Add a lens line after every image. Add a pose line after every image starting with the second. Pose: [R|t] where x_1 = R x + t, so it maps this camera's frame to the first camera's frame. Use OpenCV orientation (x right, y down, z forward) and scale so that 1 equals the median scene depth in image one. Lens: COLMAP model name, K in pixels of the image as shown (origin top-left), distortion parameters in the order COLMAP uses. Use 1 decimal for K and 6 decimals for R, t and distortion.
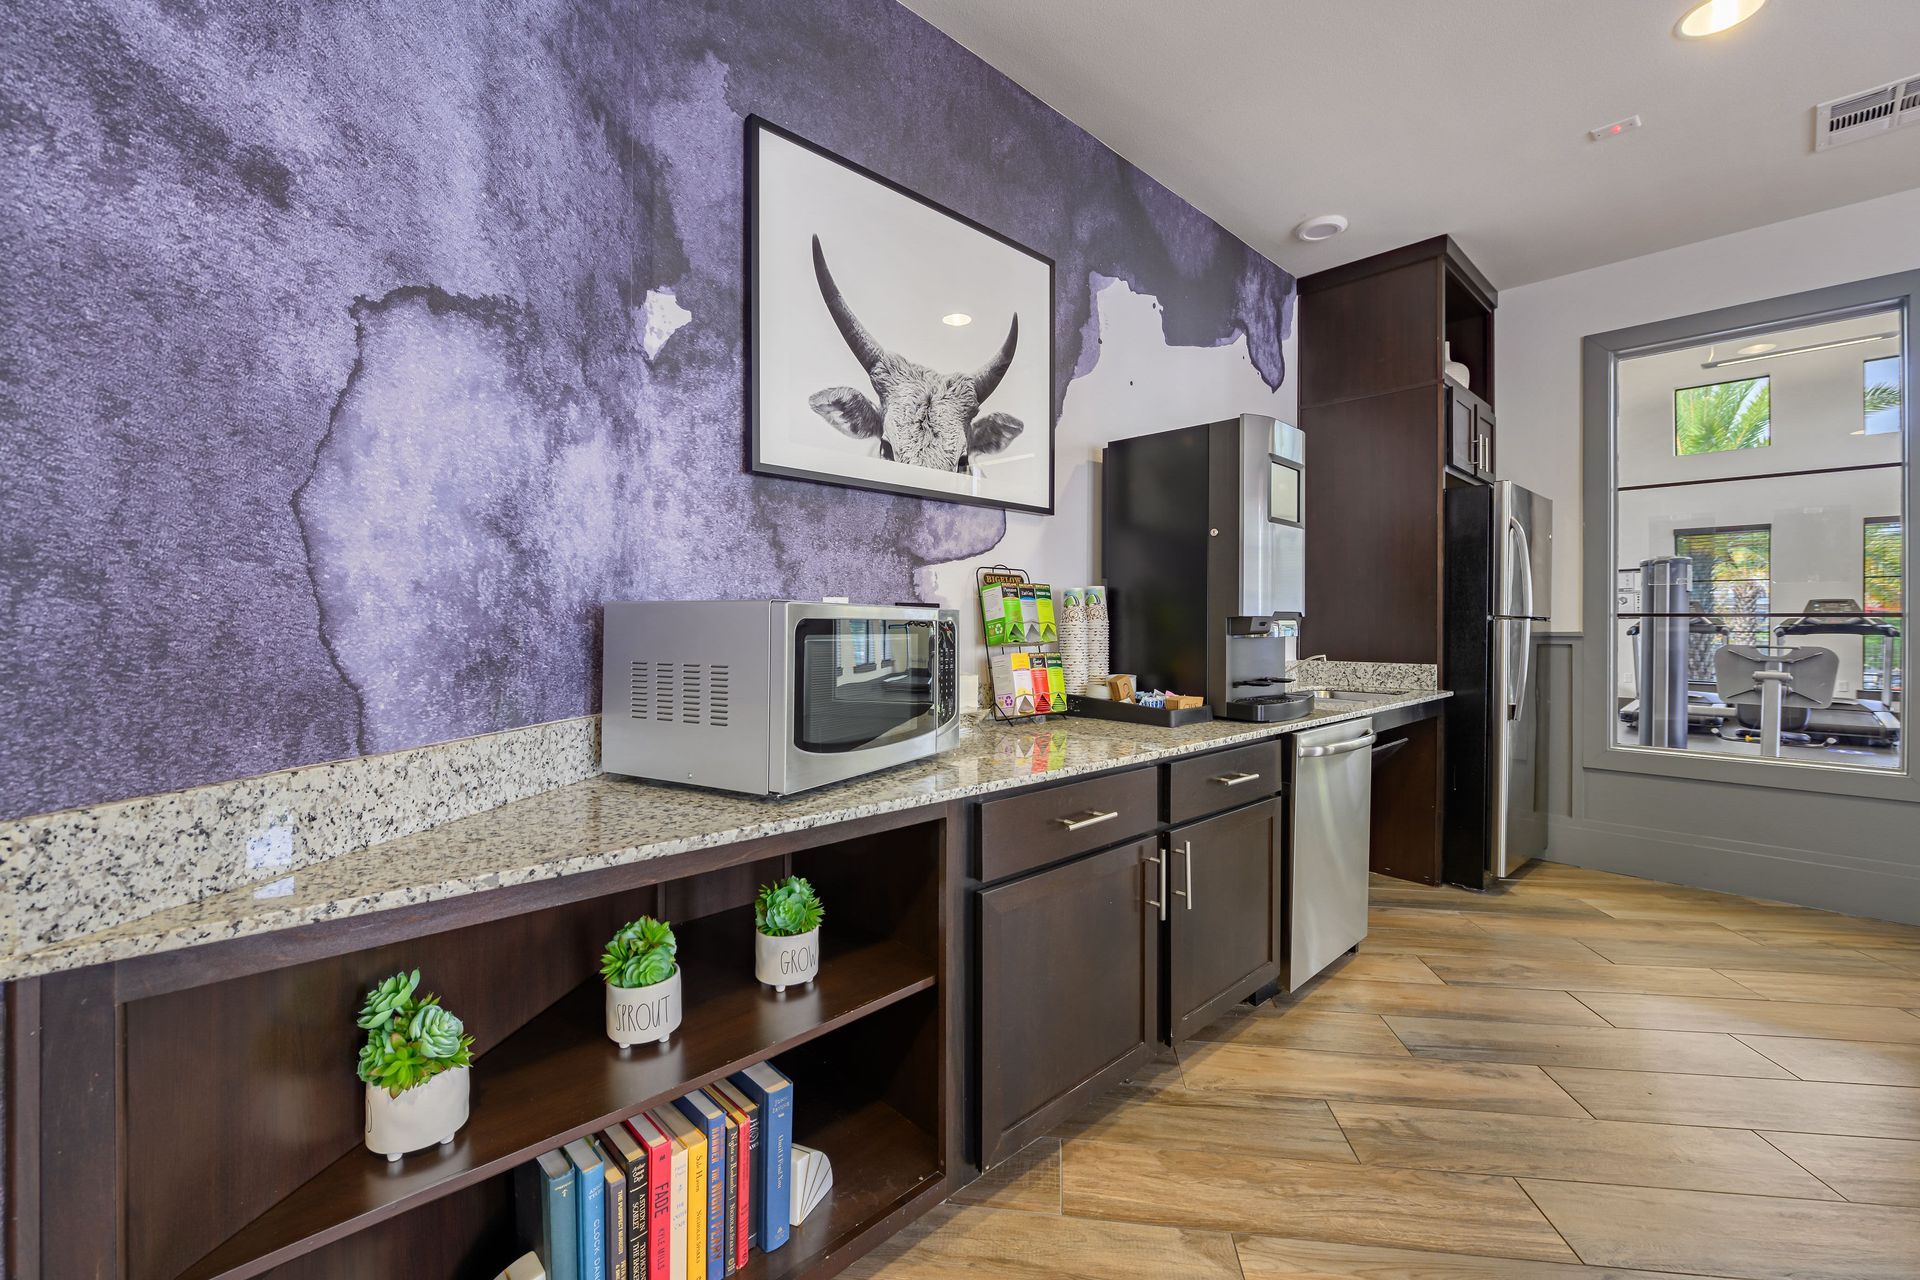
lens RADIAL K [[799.9, 0, 959.8], [0, 799.9, 624.3], [0, 0, 1]] dist [-0.003755, -0.000159]
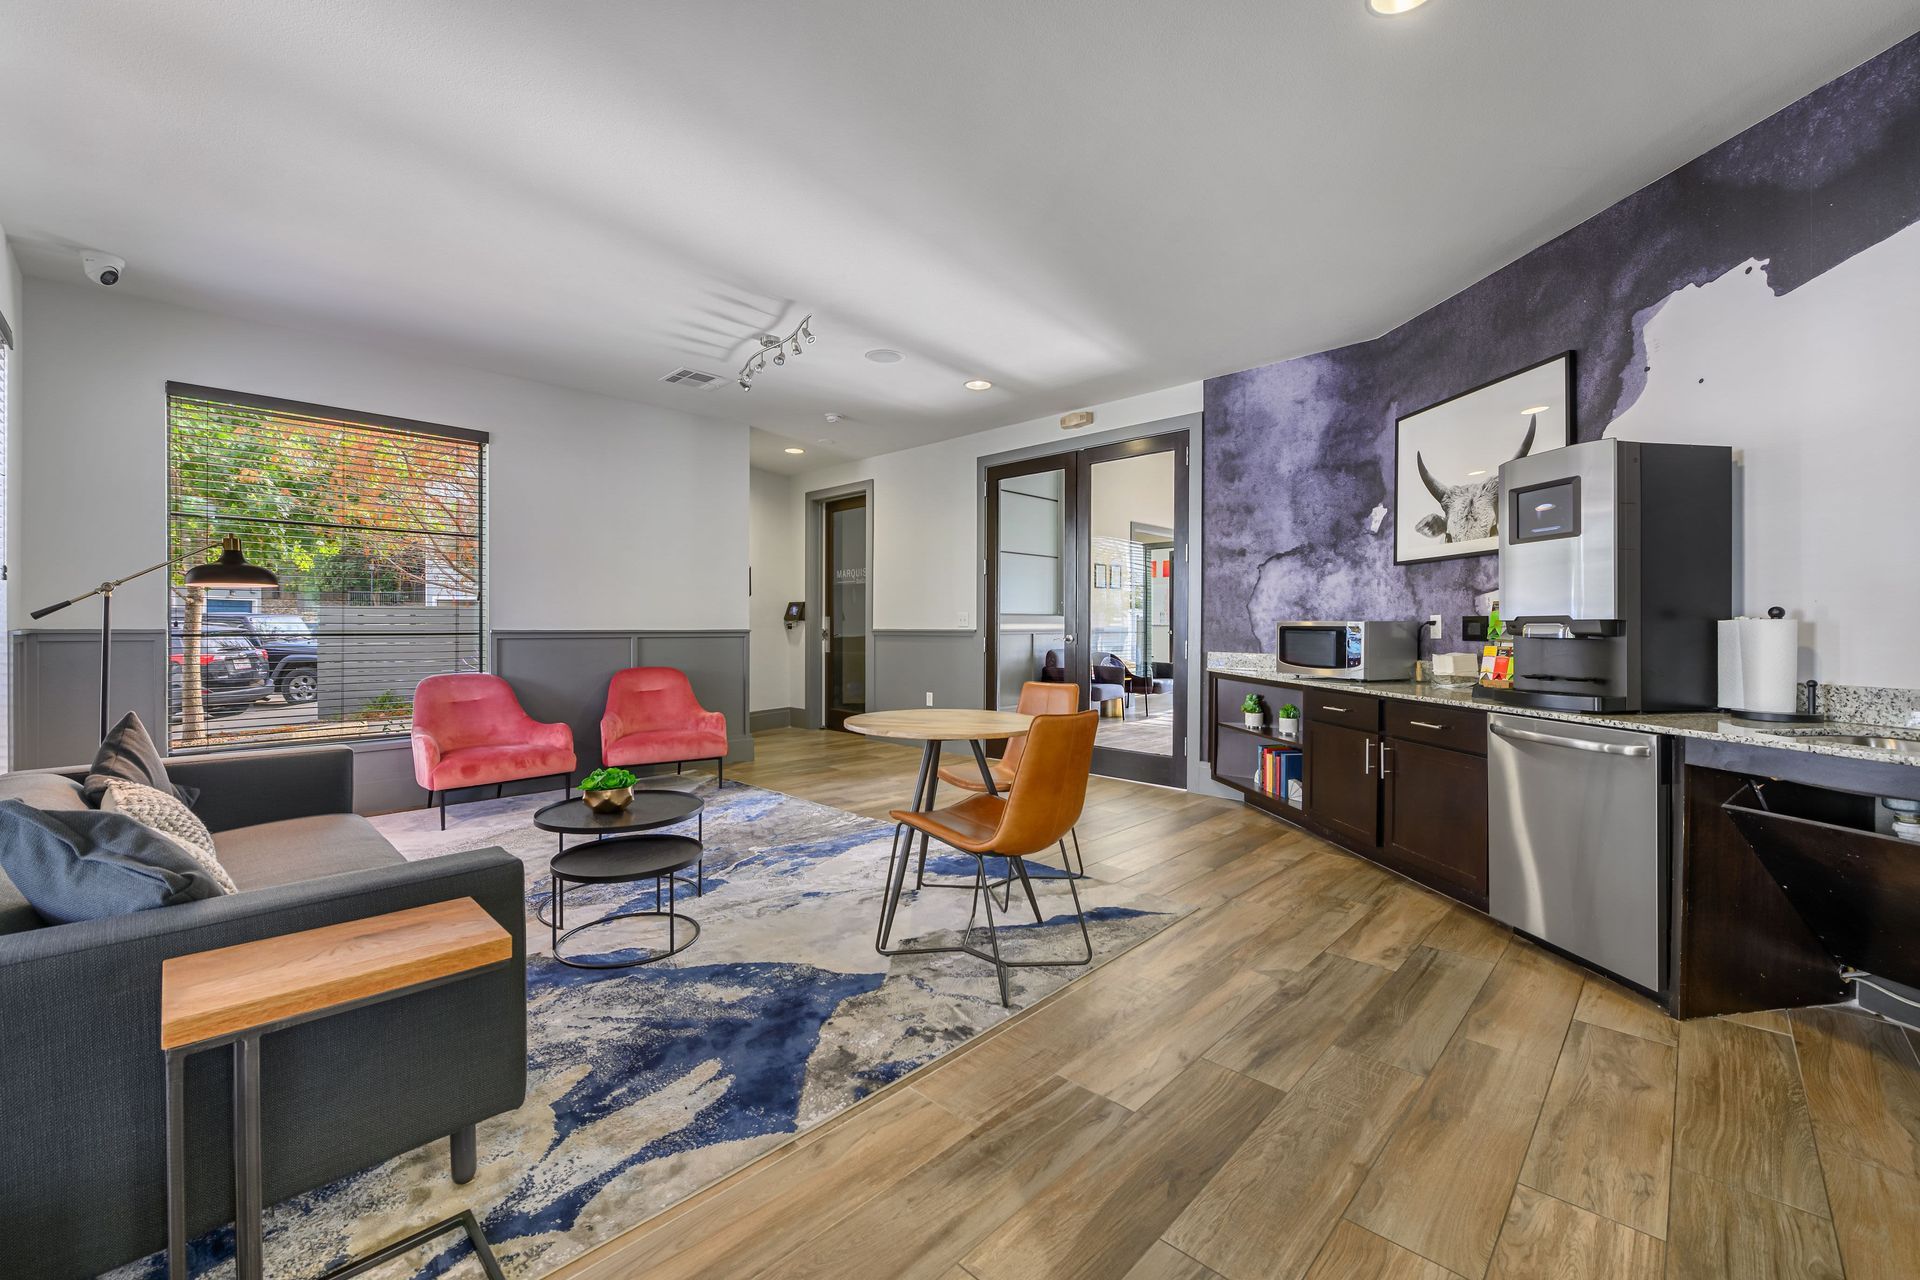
lens RADIAL K [[768.0, 0, 961.0], [0, 768.0, 631.4], [0, 0, 1]] dist [-0.000331, -0.000017]
pose [[-0.605084, 0.003145, -0.796156, 2.766819], [-0.001559, 0.999986, 0.005135, -0.000053], [0.796160, 0.004348, -0.605070, 1.561570]]
